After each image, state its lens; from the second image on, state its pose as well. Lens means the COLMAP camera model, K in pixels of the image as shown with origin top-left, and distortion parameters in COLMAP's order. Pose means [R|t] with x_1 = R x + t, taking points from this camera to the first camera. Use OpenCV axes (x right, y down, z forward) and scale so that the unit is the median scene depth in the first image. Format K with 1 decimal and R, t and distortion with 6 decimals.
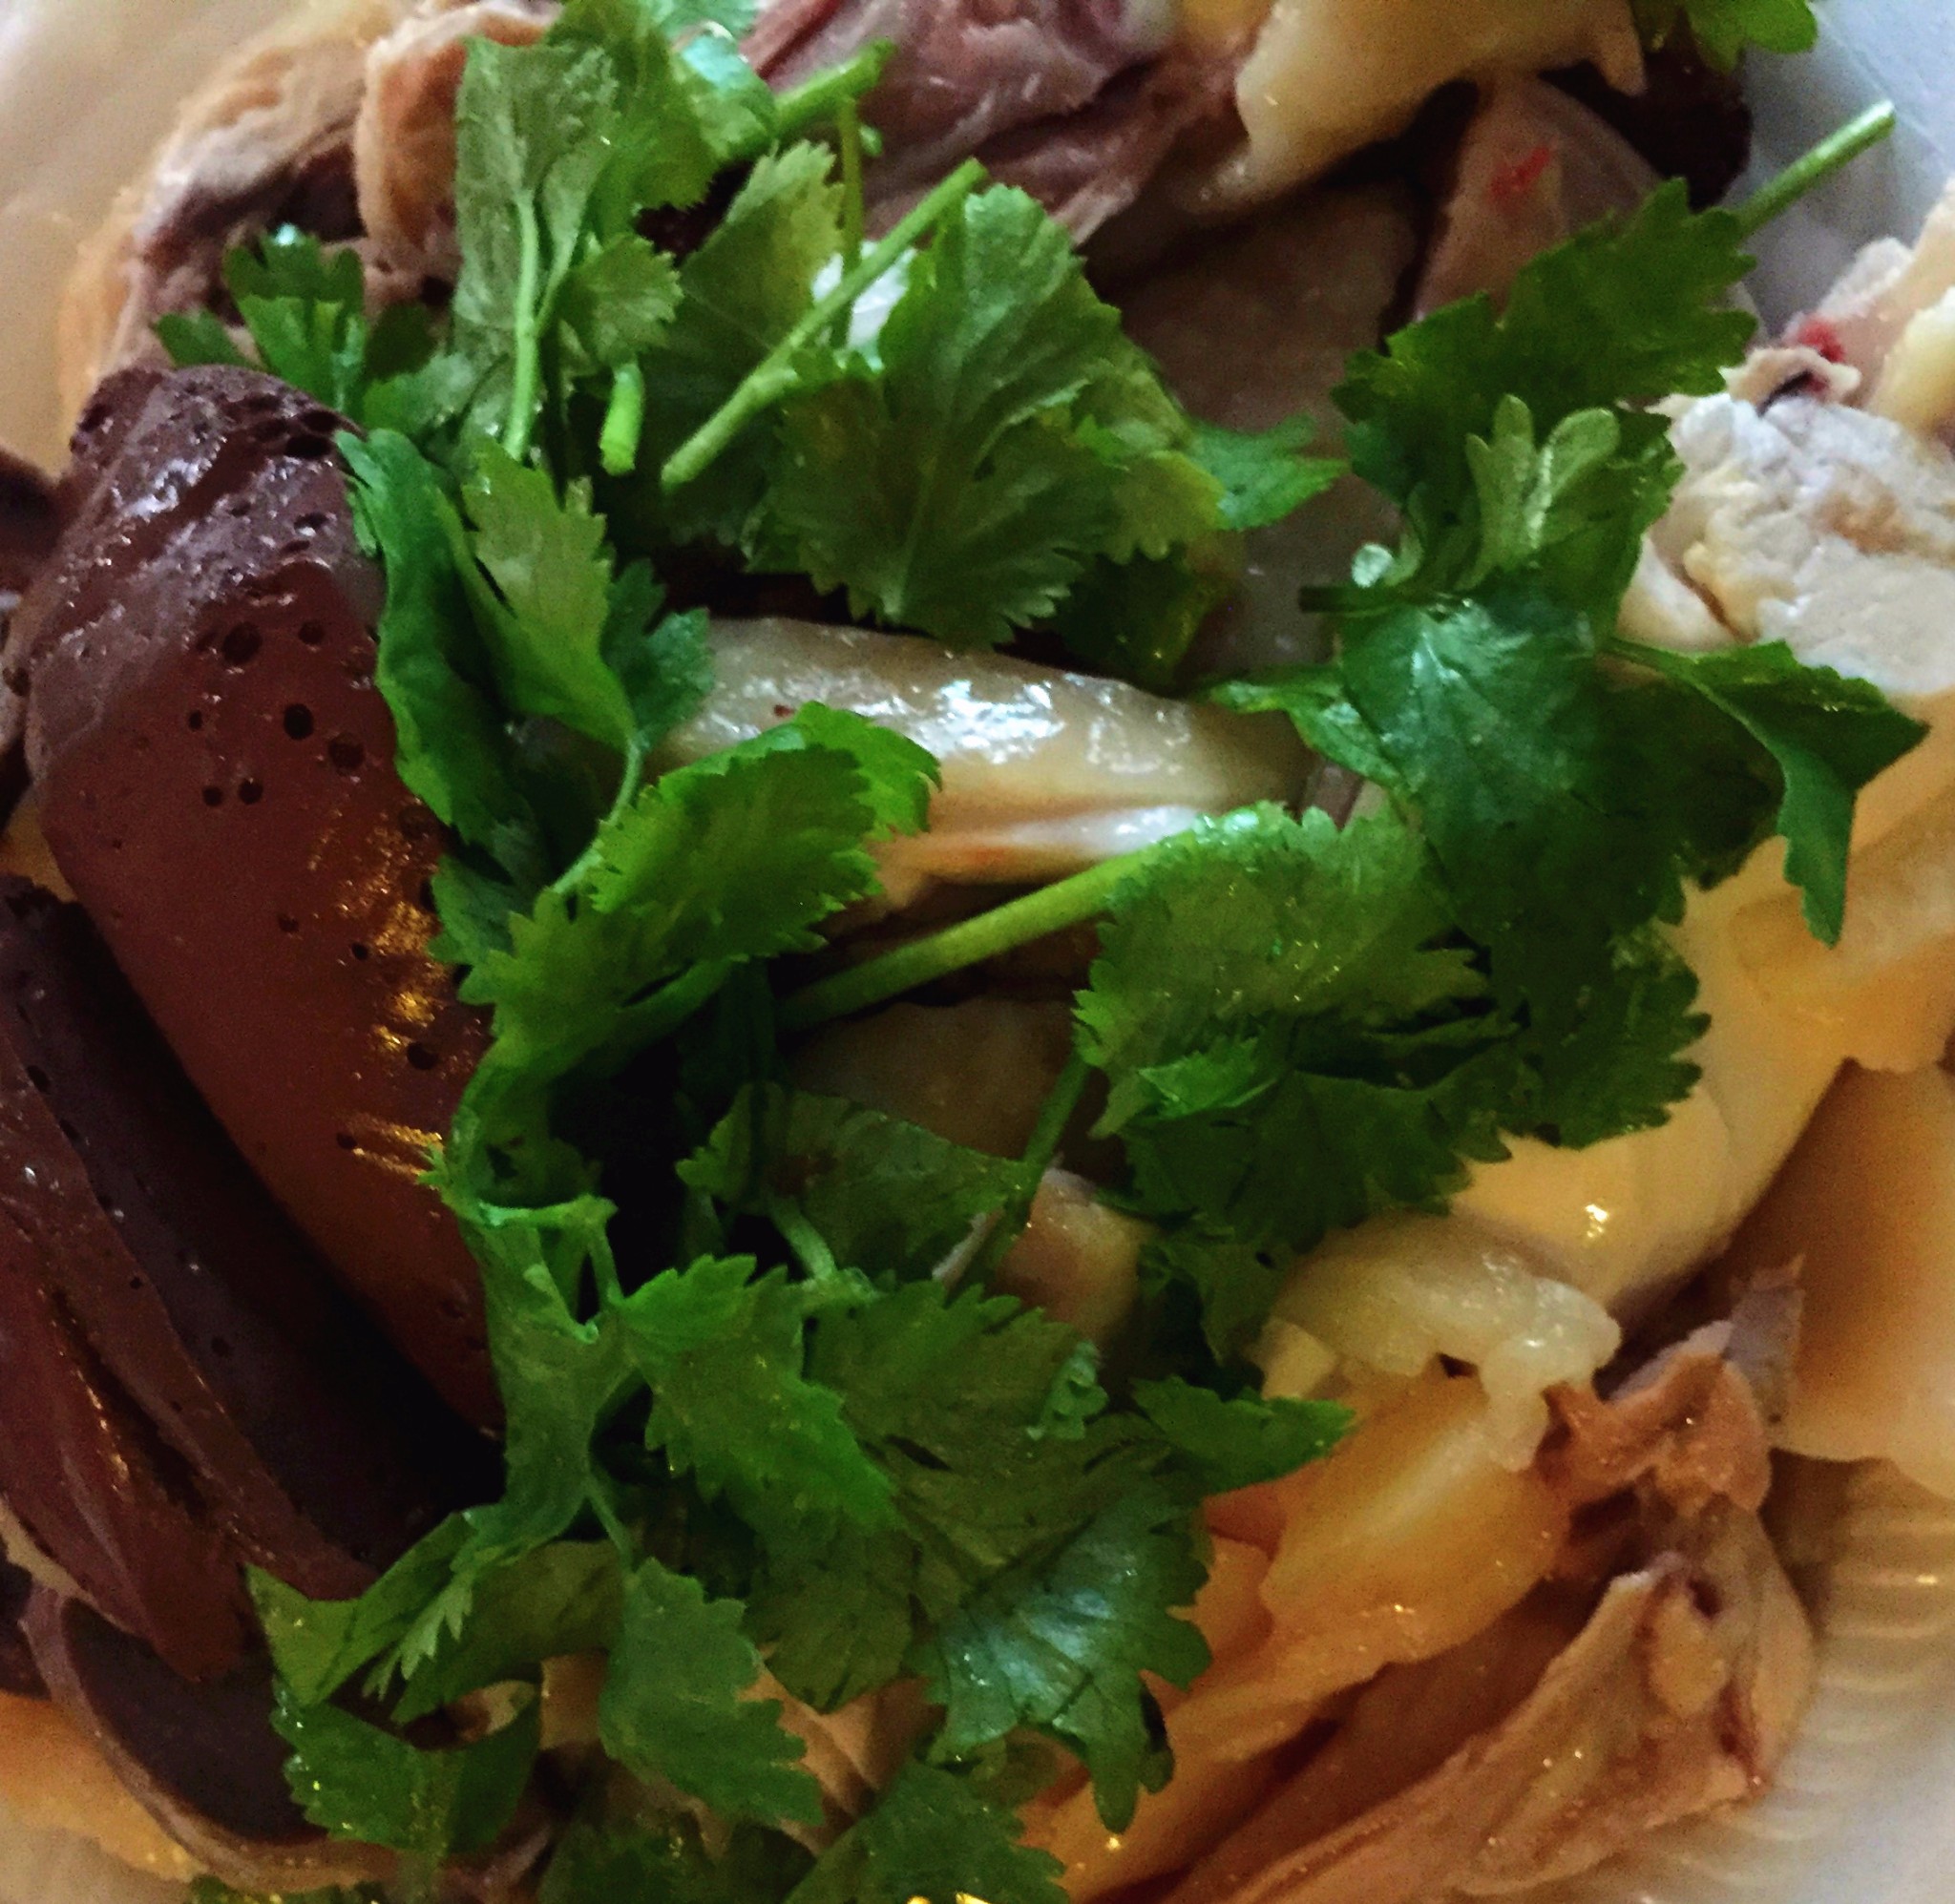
lens RADIAL K [[2671.0, 0, 994.0], [0, 2671.0, 963.7], [0, 0, 1]] dist [0.039284, 0.000000]
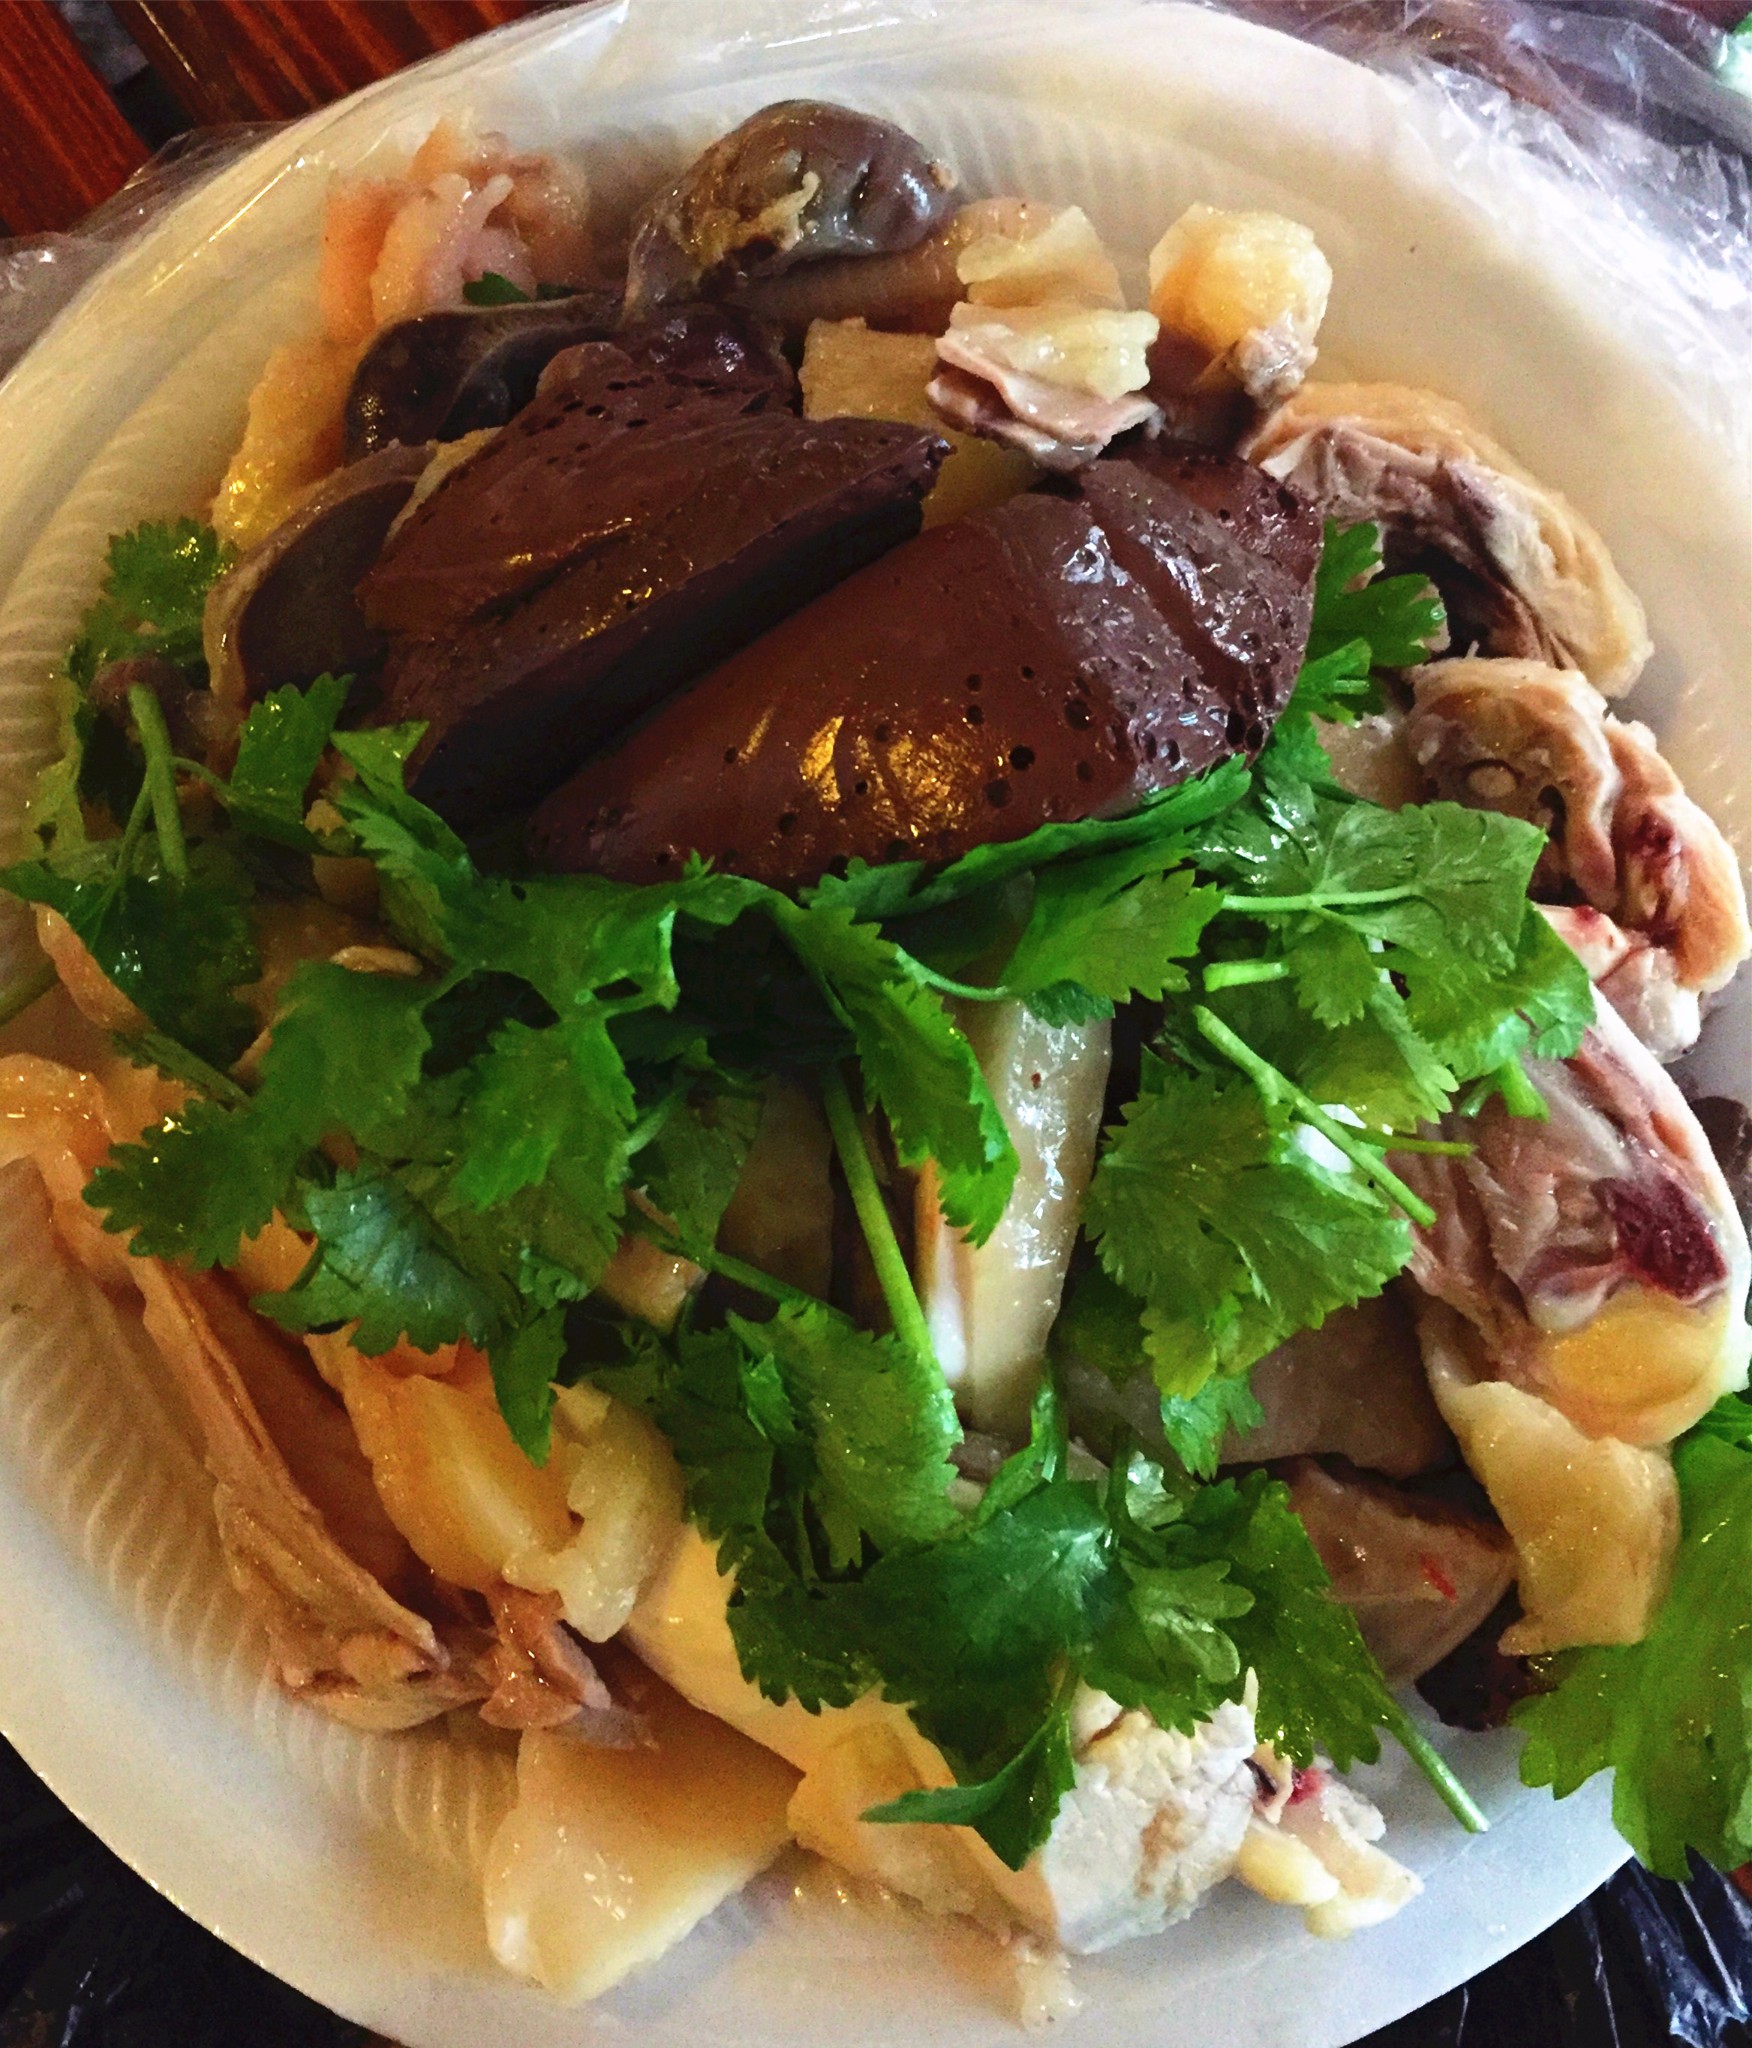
lens RADIAL K [[2325.8, 0, 901.0], [0, 2325.8, 867.8], [0, 0, 1]] dist [0.059605, 0.000000]
pose [[-0.005107, 0.996358, 0.085113, -0.288518], [-0.998413, -0.009854, 0.055446, -0.088953], [0.056083, -0.084695, 0.994827, -0.201398]]
